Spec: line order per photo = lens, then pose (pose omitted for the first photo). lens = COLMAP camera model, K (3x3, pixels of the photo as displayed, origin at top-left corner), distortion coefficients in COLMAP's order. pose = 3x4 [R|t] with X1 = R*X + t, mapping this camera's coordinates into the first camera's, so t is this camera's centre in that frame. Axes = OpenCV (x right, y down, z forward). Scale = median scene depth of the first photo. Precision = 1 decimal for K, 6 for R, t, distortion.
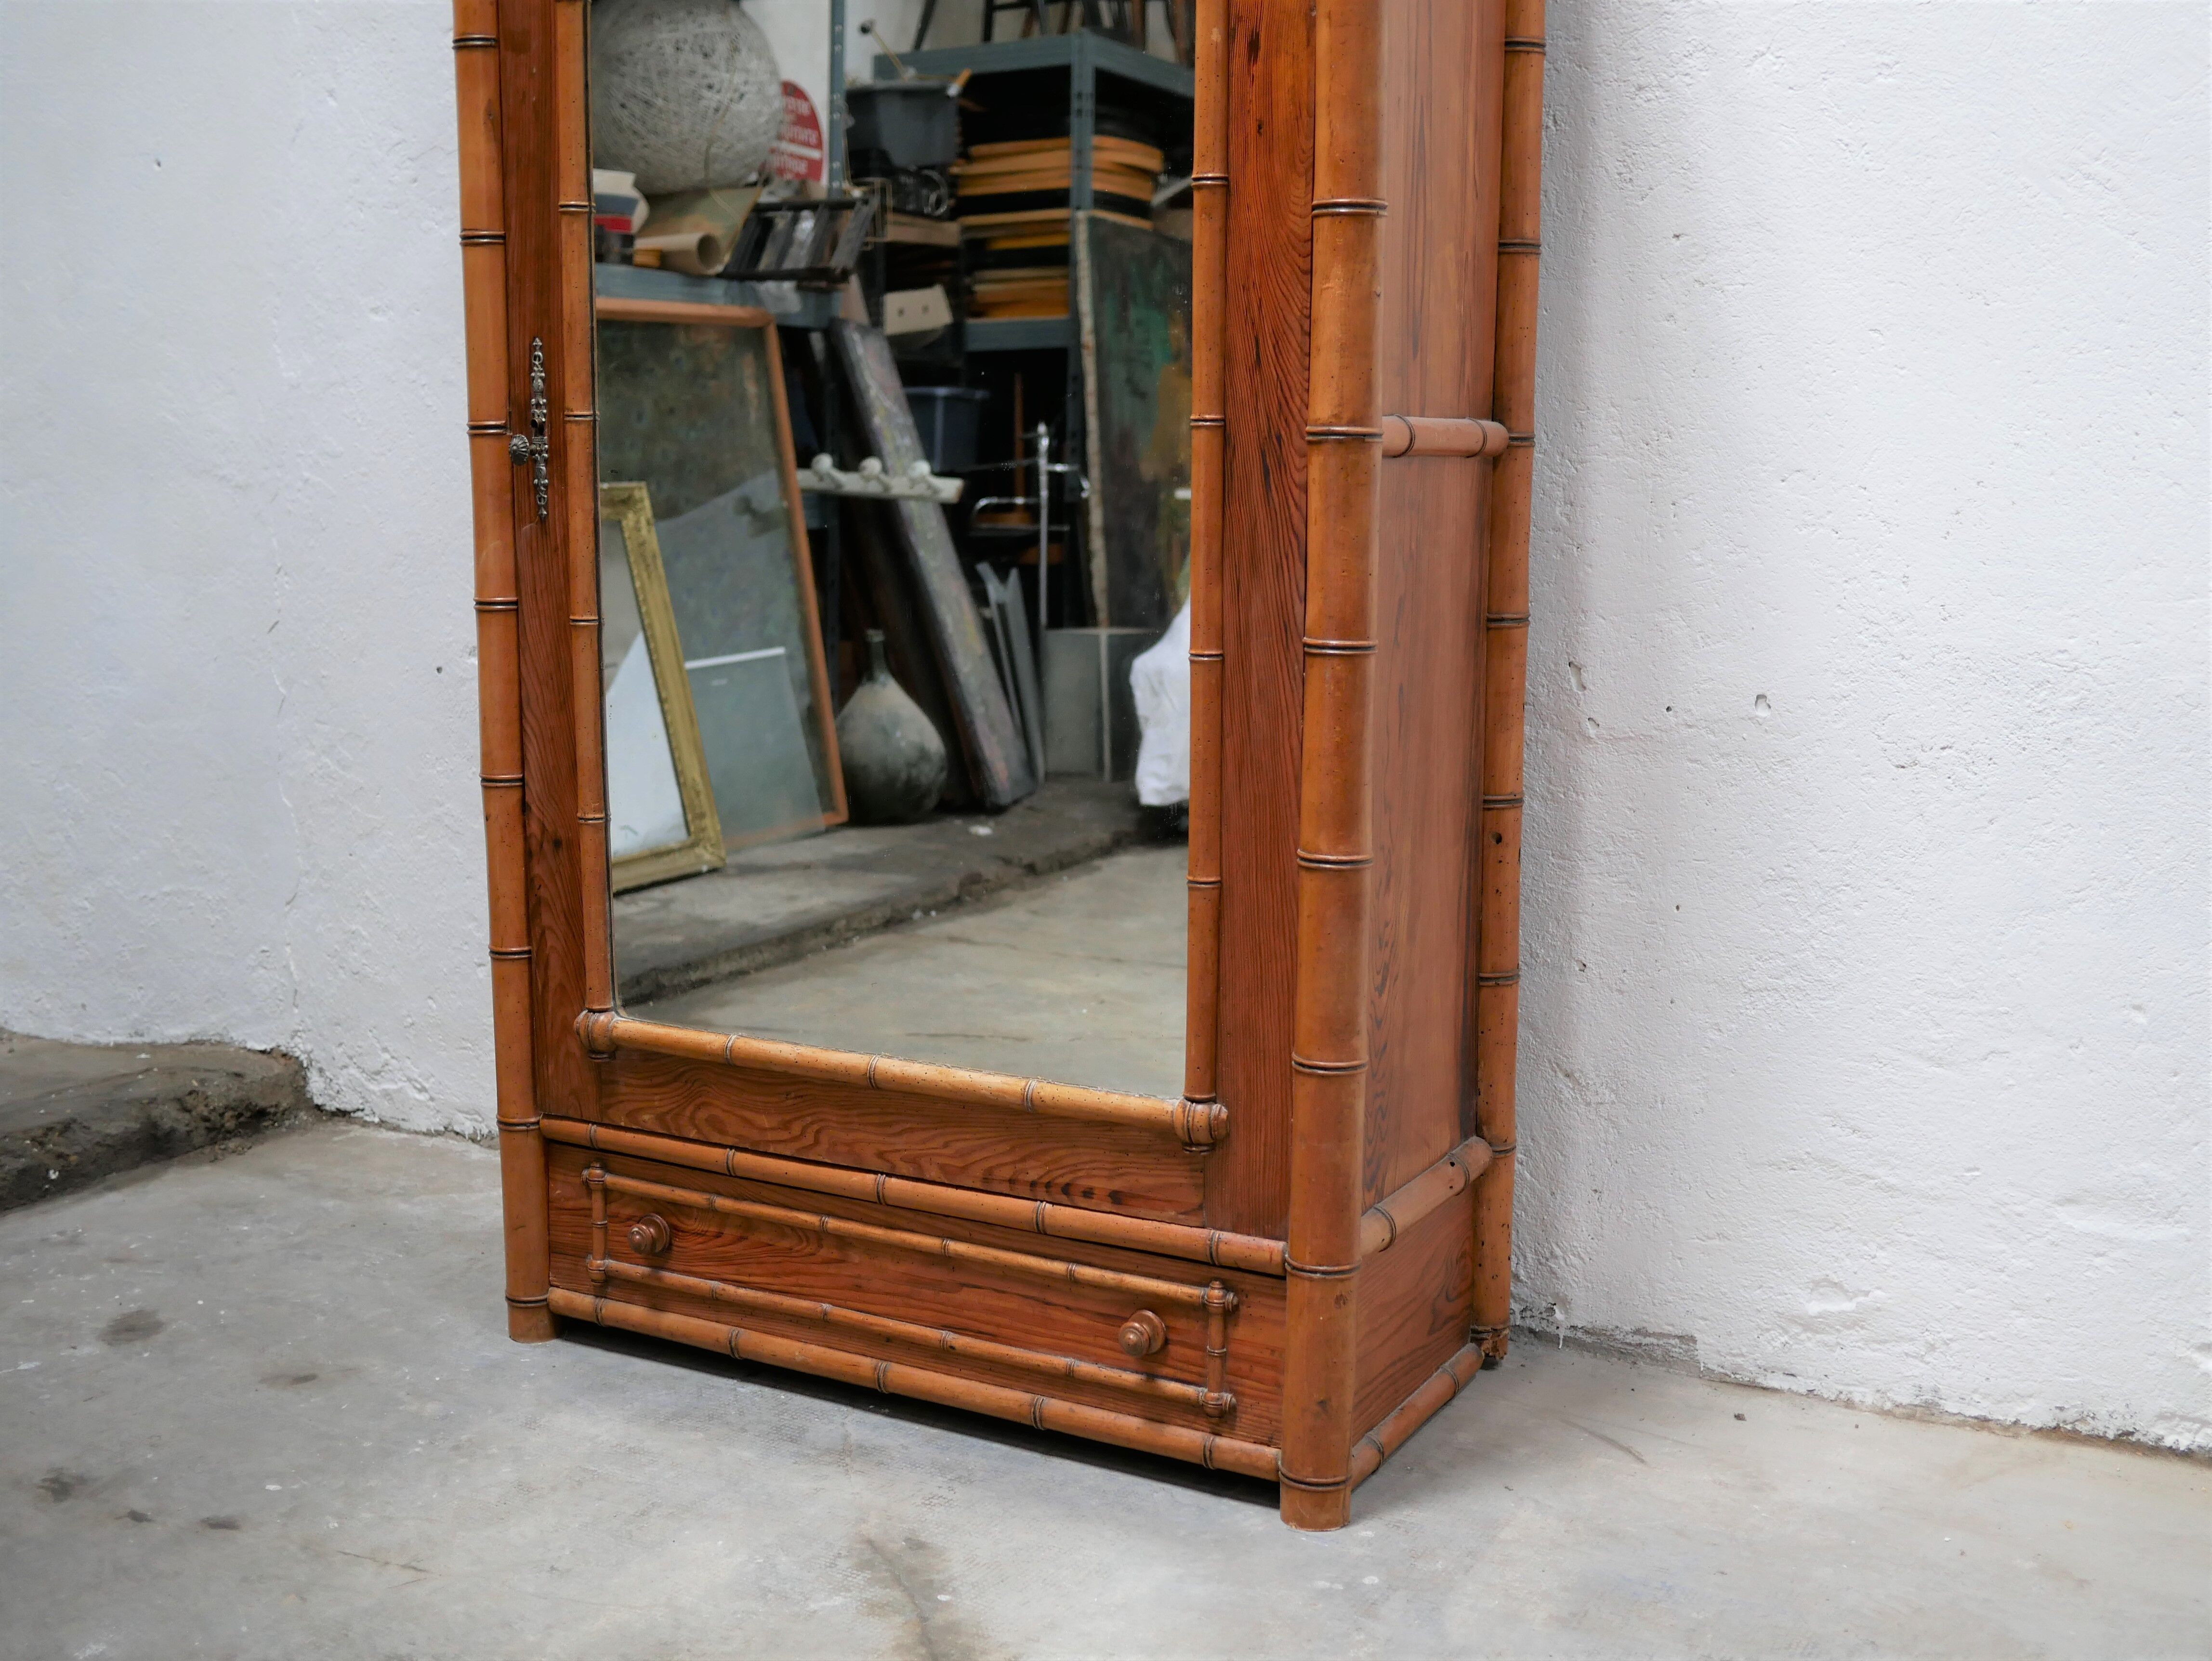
lens RADIAL K [[2494.8, 0, 1102.0], [0, 2494.8, 828.2], [0, 0, 1]] dist [-0.016582, 0.000000]
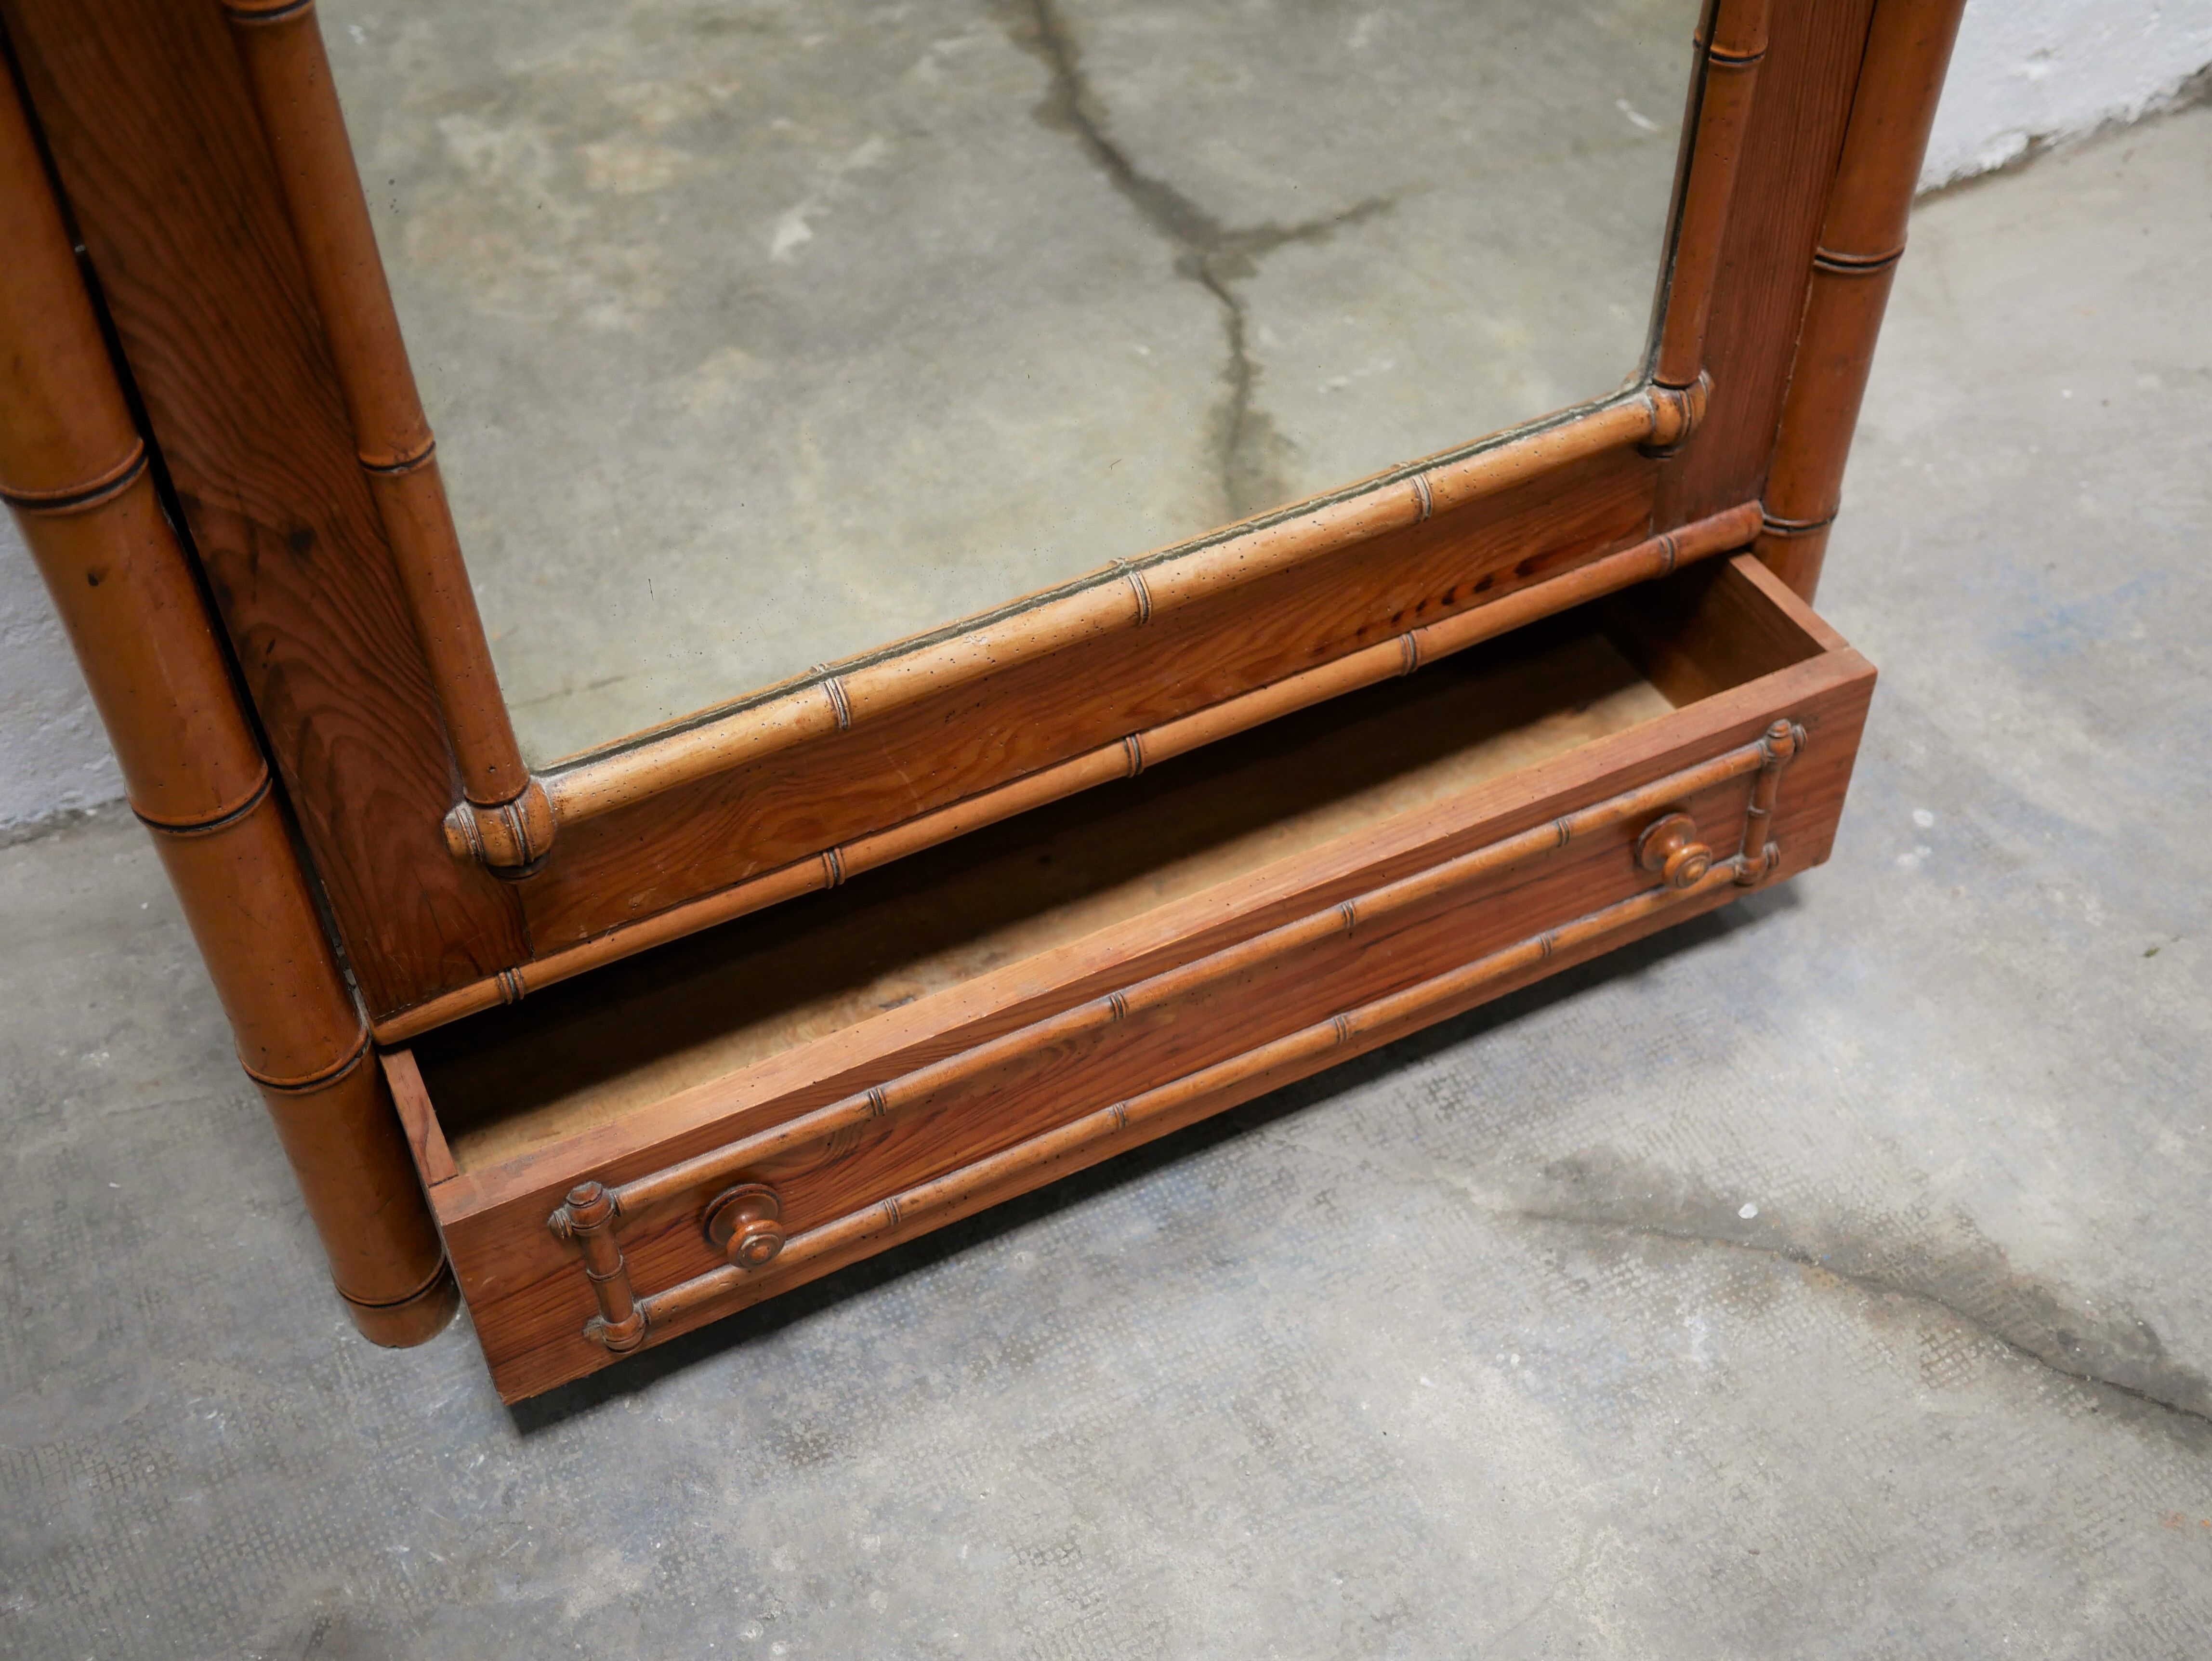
lens RADIAL K [[2494.8, 0, 1113.4], [0, 2494.8, 846.3], [0, 0, 1]] dist [-0.016582, 0.000000]
pose [[0.559192, -0.605149, 0.566656, -0.421626], [0.153358, 0.747220, 0.646640, -0.207291], [-0.814730, -0.274695, 0.510644, 0.697782]]
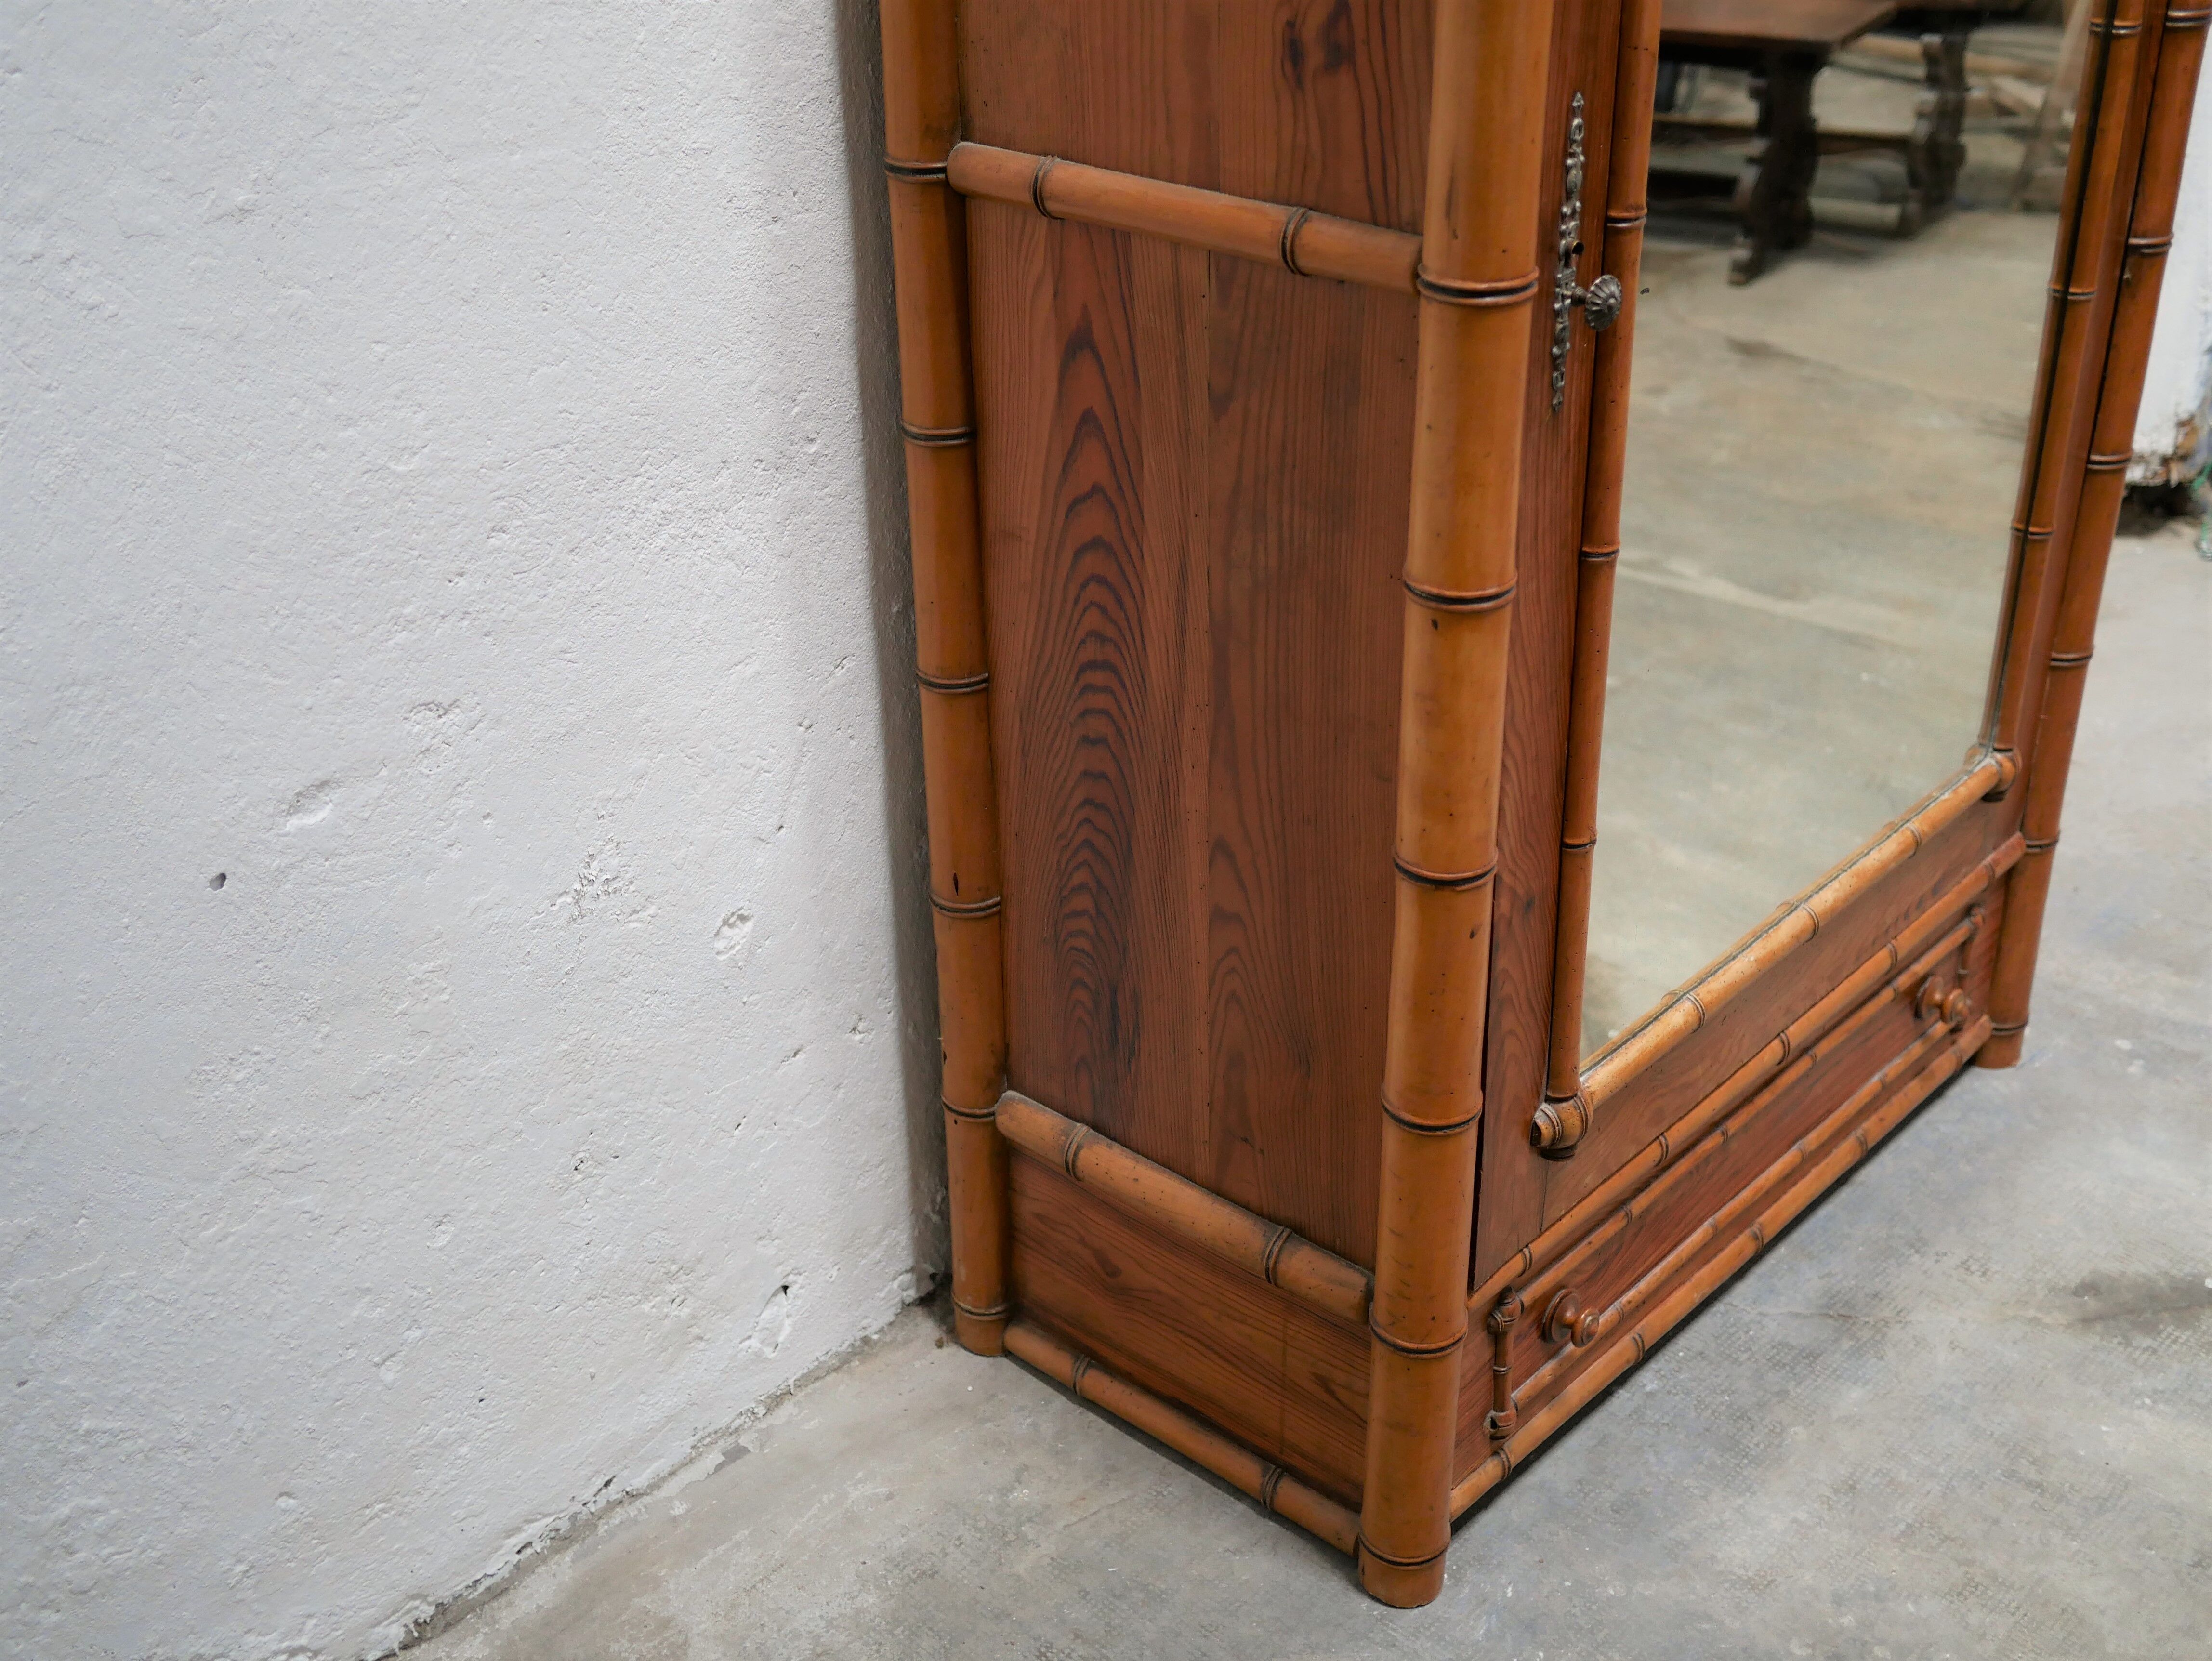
lens RADIAL K [[2494.8, 0, 1104.9], [0, 2494.8, 833.8], [0, 0, 1]] dist [-0.016582, 0.000000]
pose [[0.245418, -0.473298, 0.846025, -0.793135], [0.183245, 0.879631, 0.438942, -0.313772], [-0.951941, 0.047305, 0.302607, 0.948908]]
